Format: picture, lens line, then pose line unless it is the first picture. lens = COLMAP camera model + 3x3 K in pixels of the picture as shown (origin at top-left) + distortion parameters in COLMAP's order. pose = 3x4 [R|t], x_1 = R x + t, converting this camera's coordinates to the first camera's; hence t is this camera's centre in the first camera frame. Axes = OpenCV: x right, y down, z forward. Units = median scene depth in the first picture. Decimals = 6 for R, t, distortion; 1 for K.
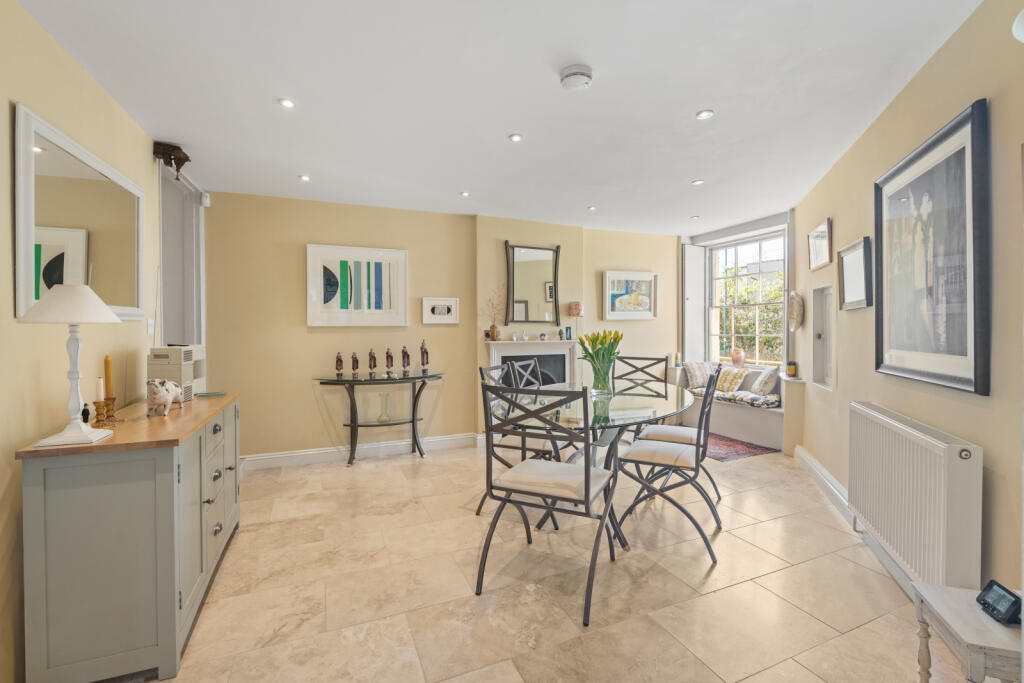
lens RADIAL K [[443.4, 0, 512.0], [0, 443.4, 341.5], [0, 0, 1]] dist [0.000022, 0.000001]
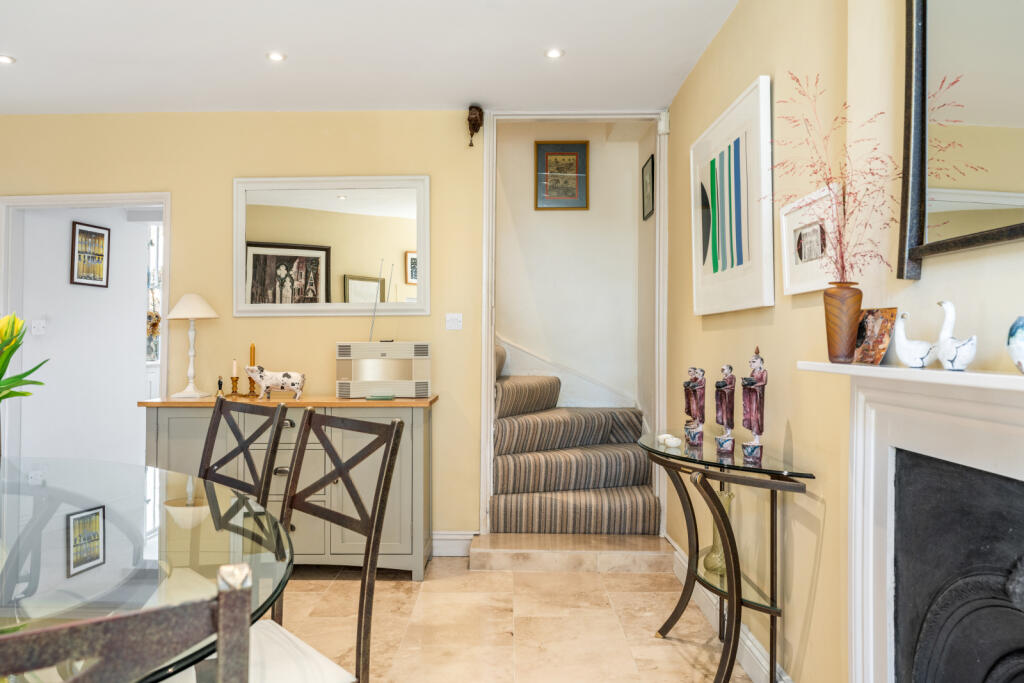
lens RADIAL K [[767.7, 0, 512.0], [0, 767.7, 341.5], [0, 0, 1]] dist [-0.000220, -0.000085]
pose [[-0.399166, 0.002630, -0.916875, 0.373649], [-0.016624, 0.999811, 0.010105, -0.013660], [0.916728, 0.019276, -0.399047, 1.126862]]
